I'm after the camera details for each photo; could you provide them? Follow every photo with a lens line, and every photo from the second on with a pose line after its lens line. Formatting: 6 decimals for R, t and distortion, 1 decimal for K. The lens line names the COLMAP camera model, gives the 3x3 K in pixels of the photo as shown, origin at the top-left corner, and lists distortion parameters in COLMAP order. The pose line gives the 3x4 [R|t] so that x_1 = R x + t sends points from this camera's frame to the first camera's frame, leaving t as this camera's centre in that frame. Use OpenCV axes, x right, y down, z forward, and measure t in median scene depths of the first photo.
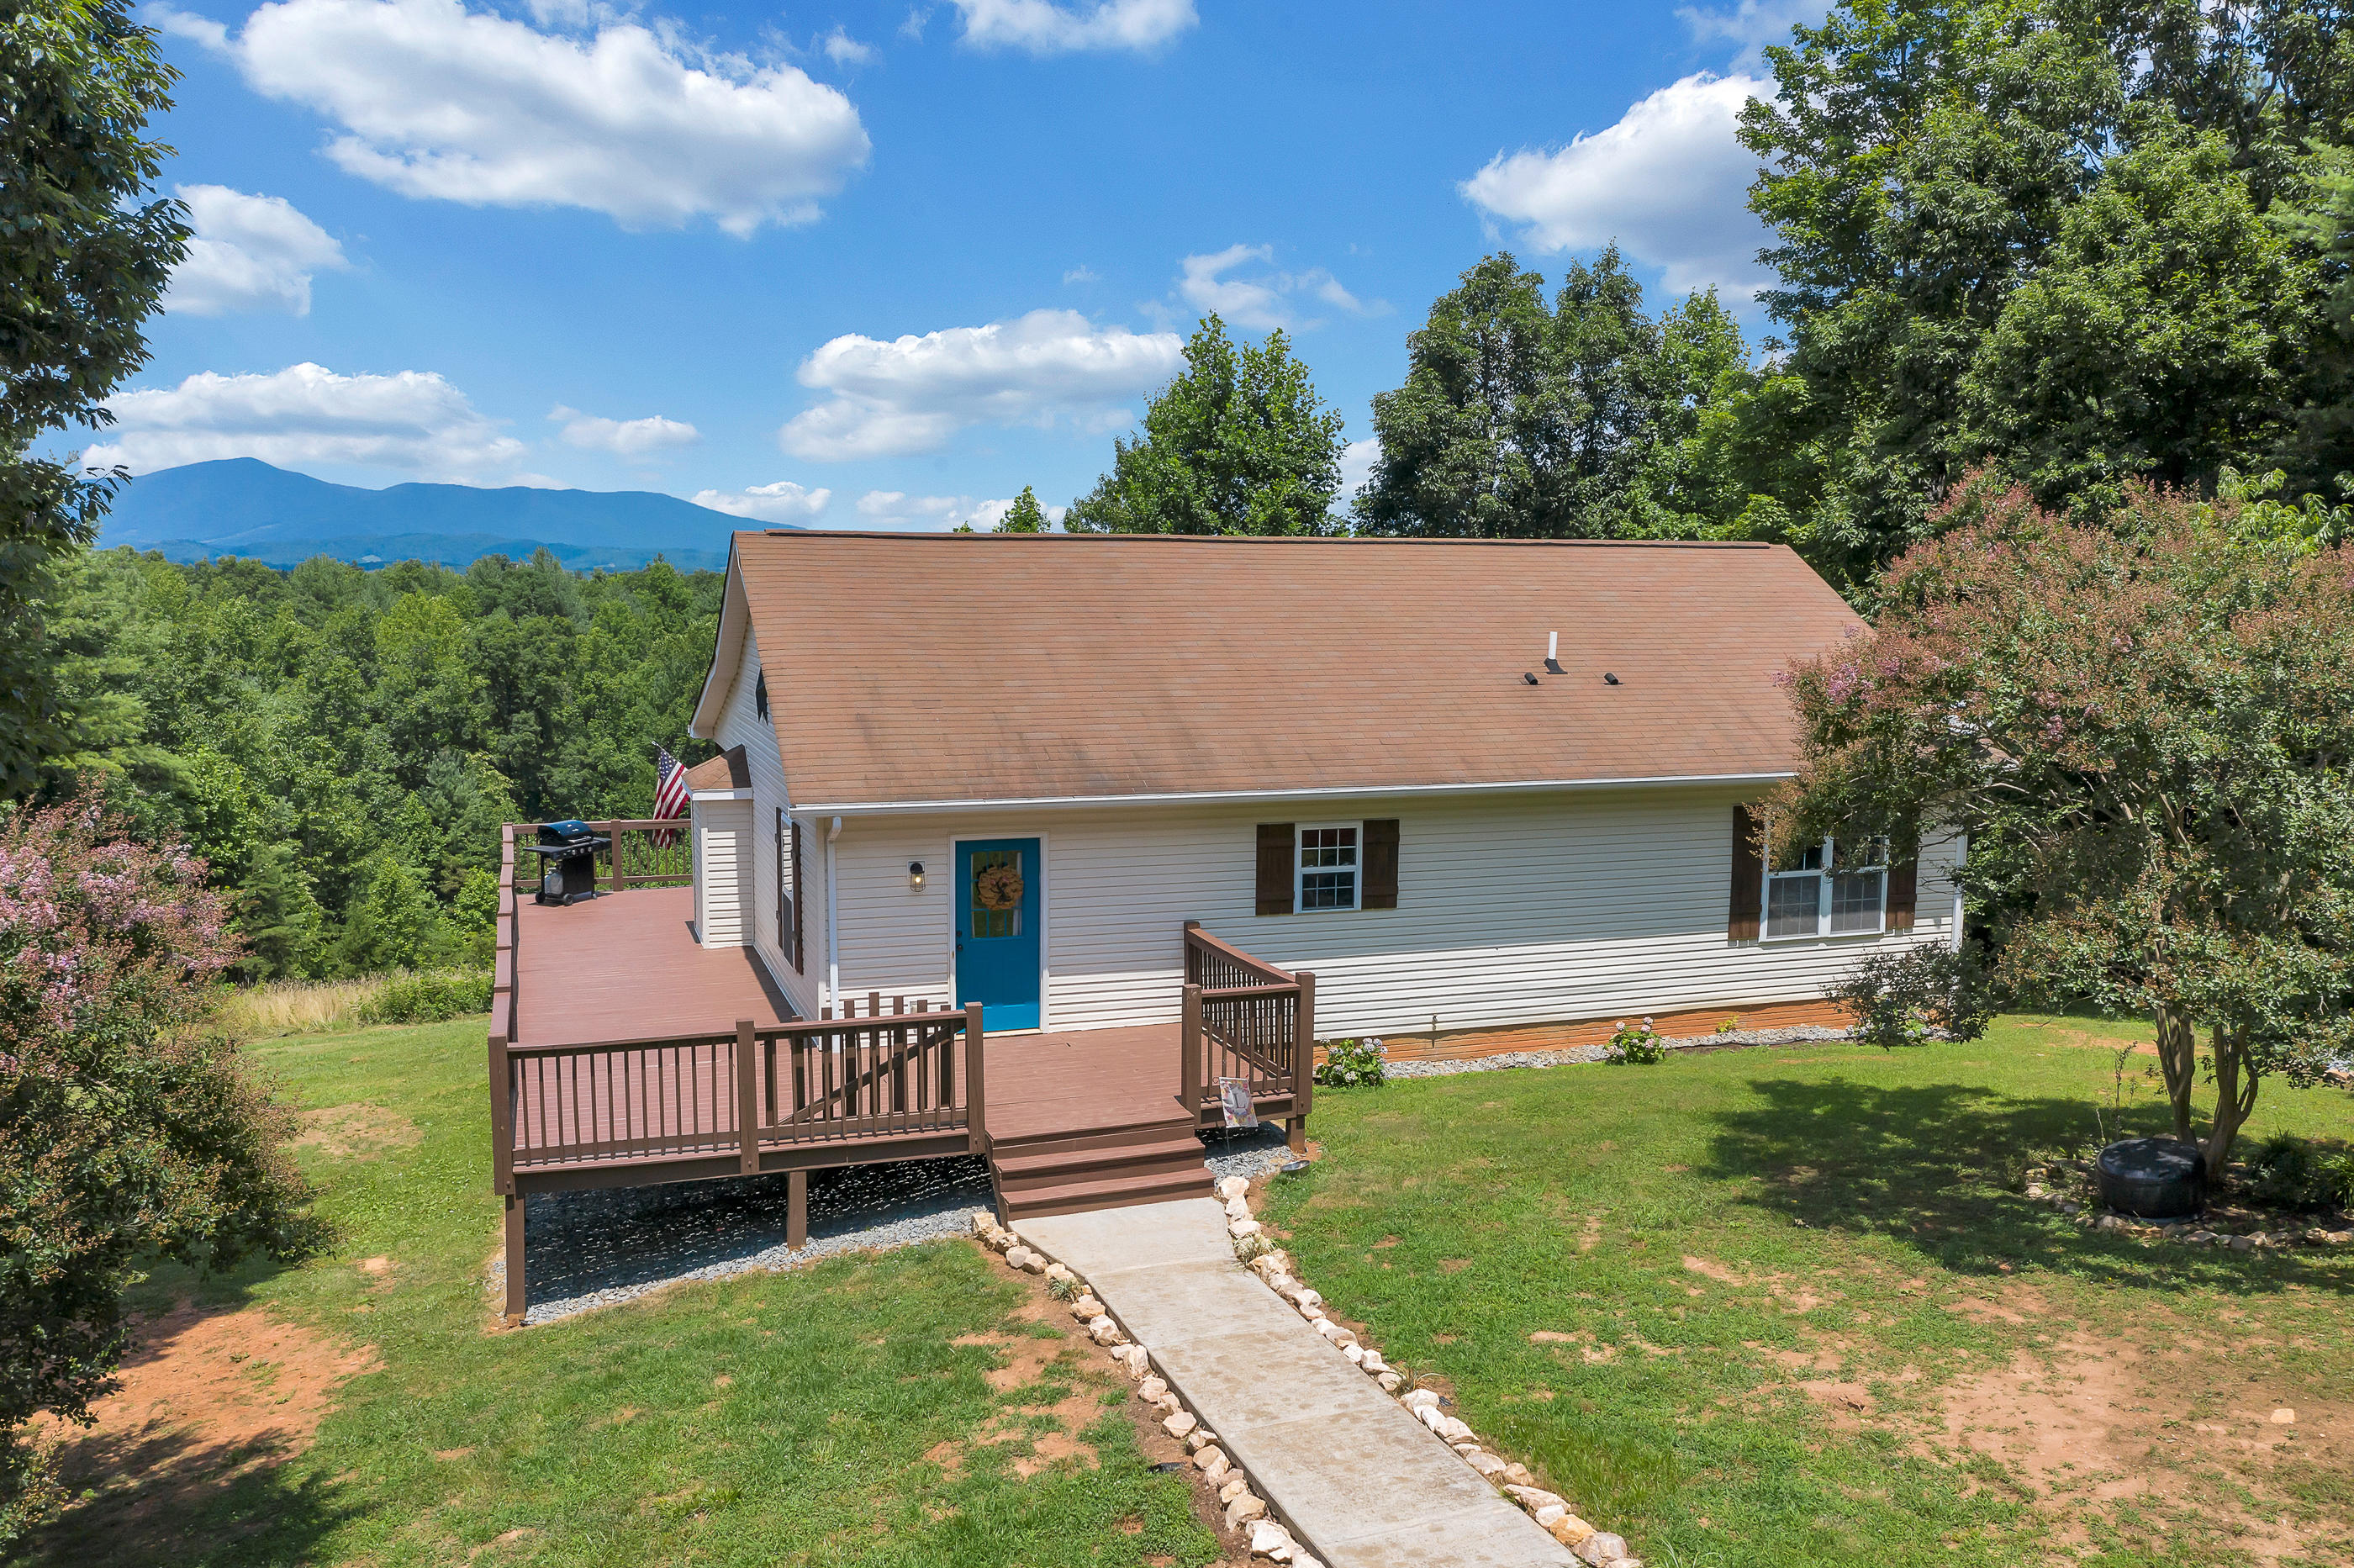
lens RADIAL K [[1883.0, 0, 1165.3], [0, 1883.0, 779.7], [0, 0, 1]] dist [-0.029097, 0.046662]
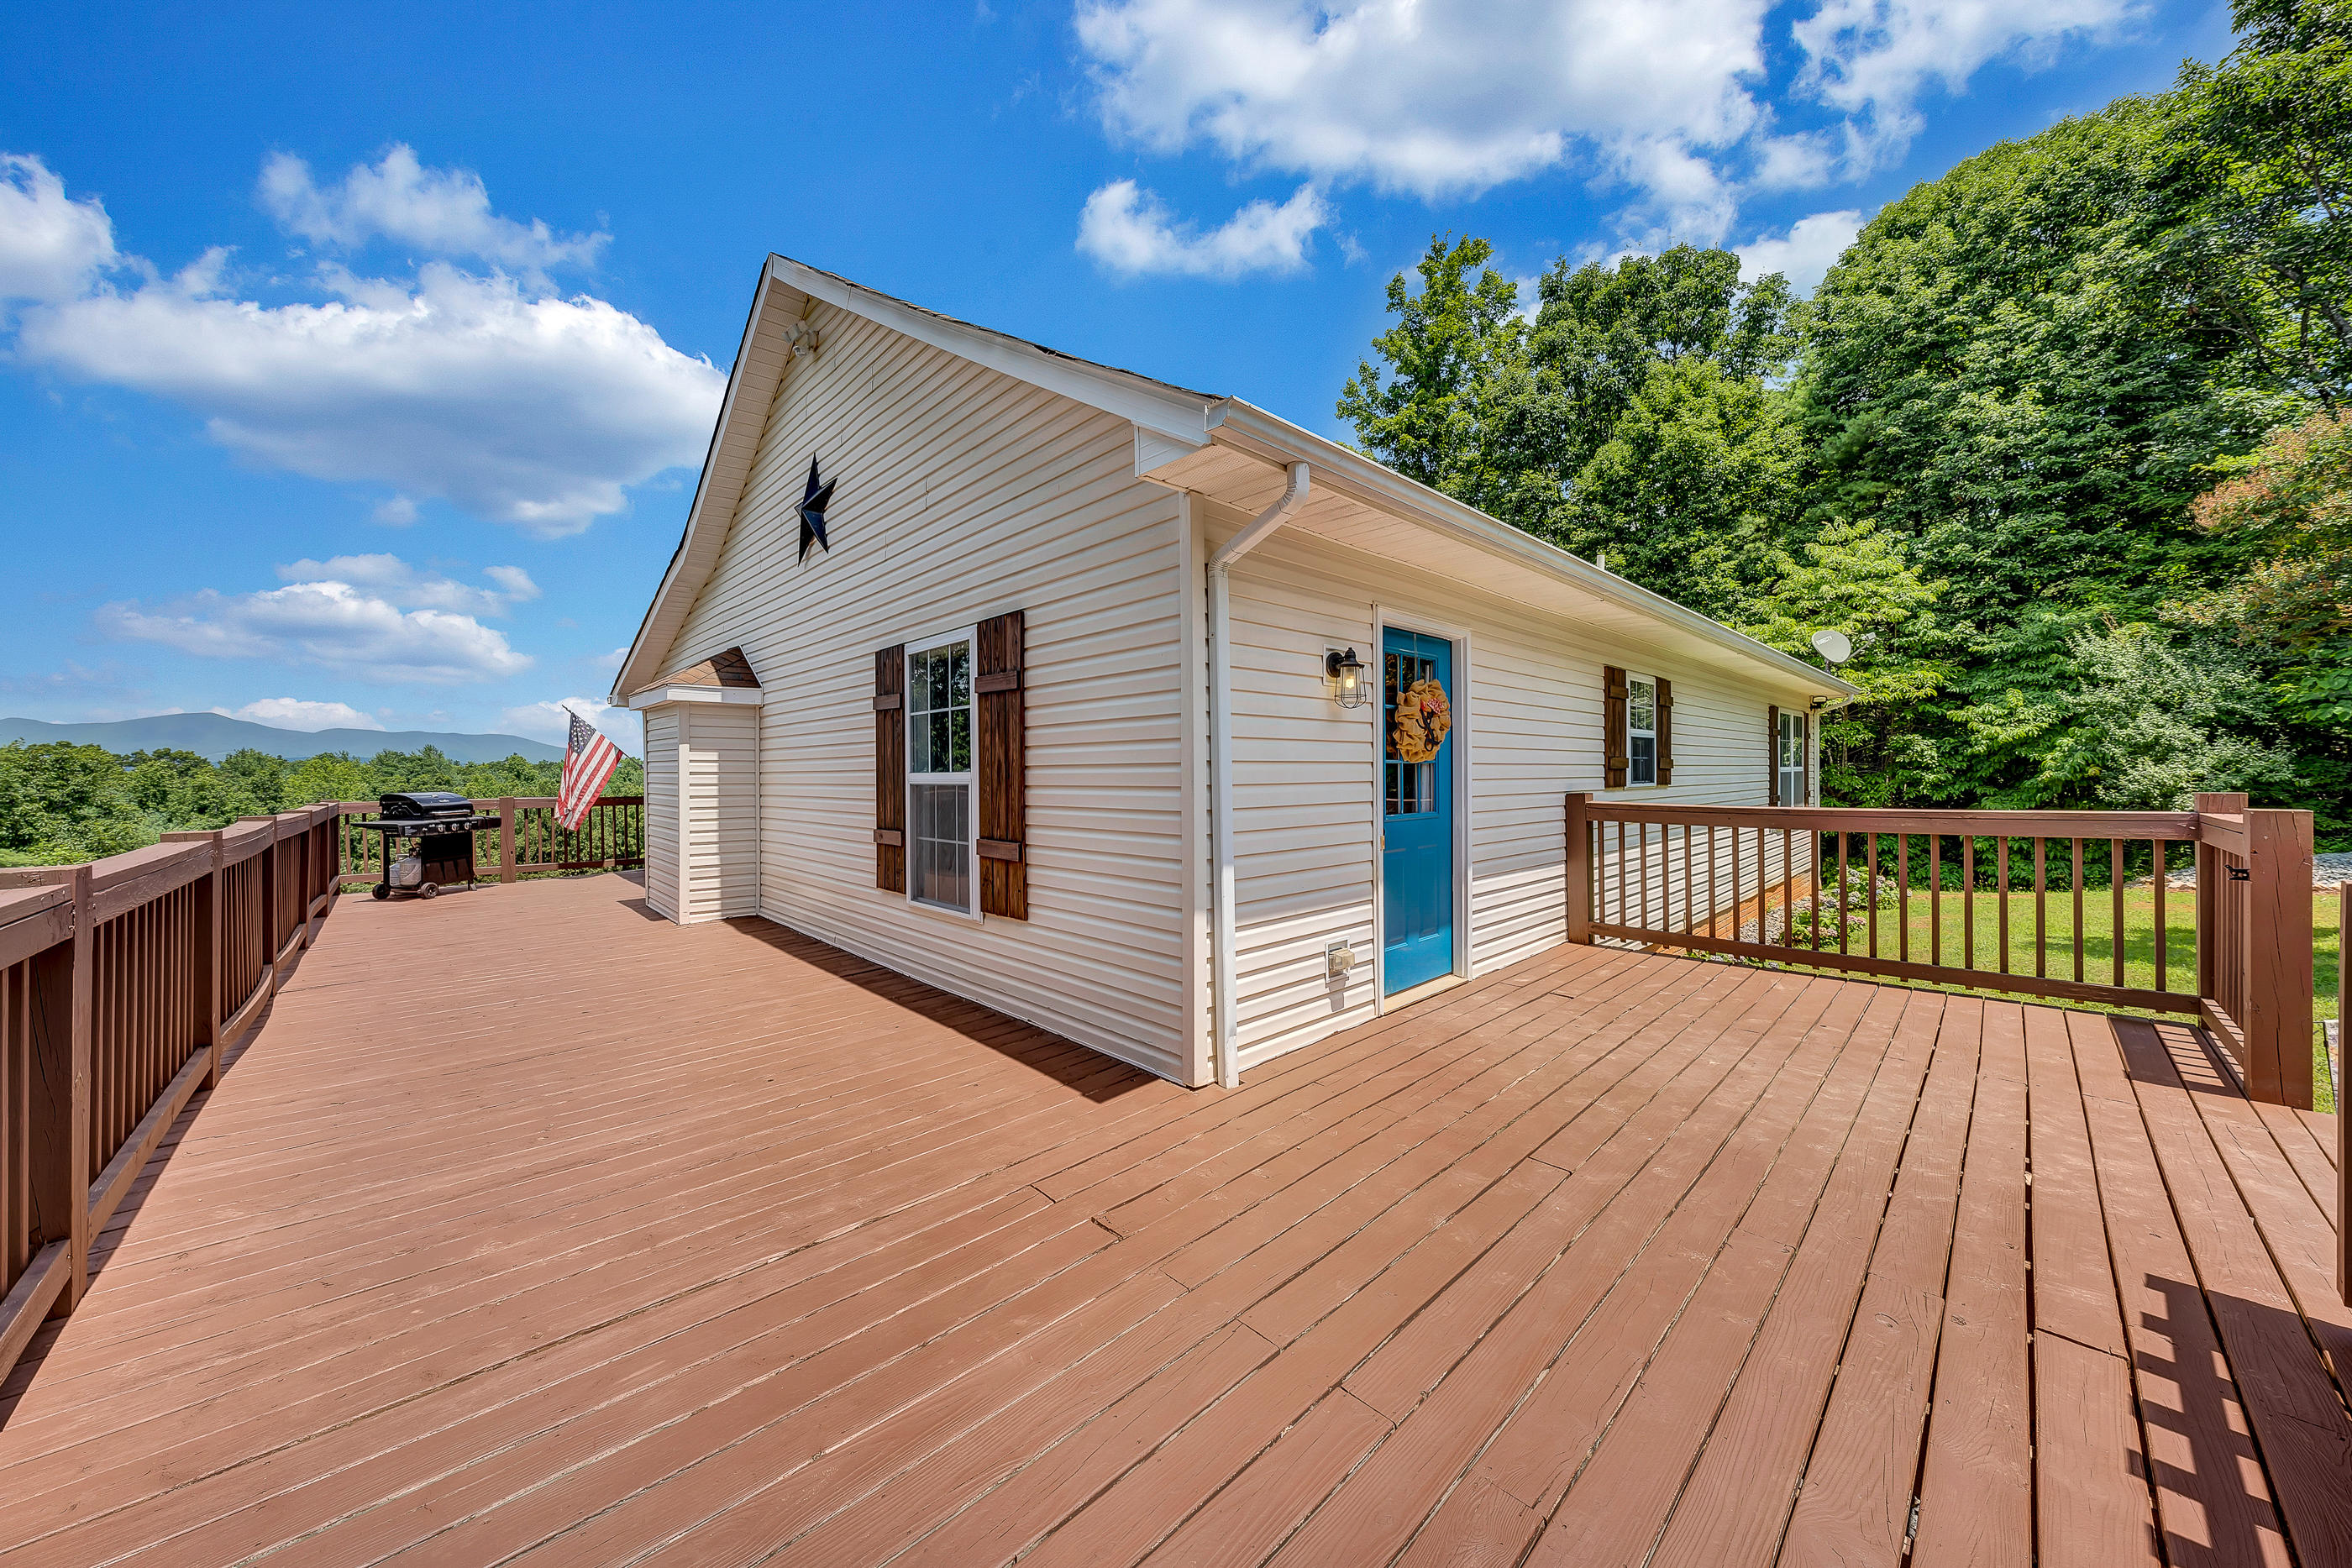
lens RADIAL K [[804.5, 0, 1168.5], [0, 804.5, 771.5], [0, 0, 1]] dist [-0.002747, 0.000141]
pose [[0.911168, -0.010364, 0.411905, -0.243701], [0.055825, 0.993571, -0.098488, 0.087790], [-0.408236, 0.112734, 0.905889, 0.789093]]
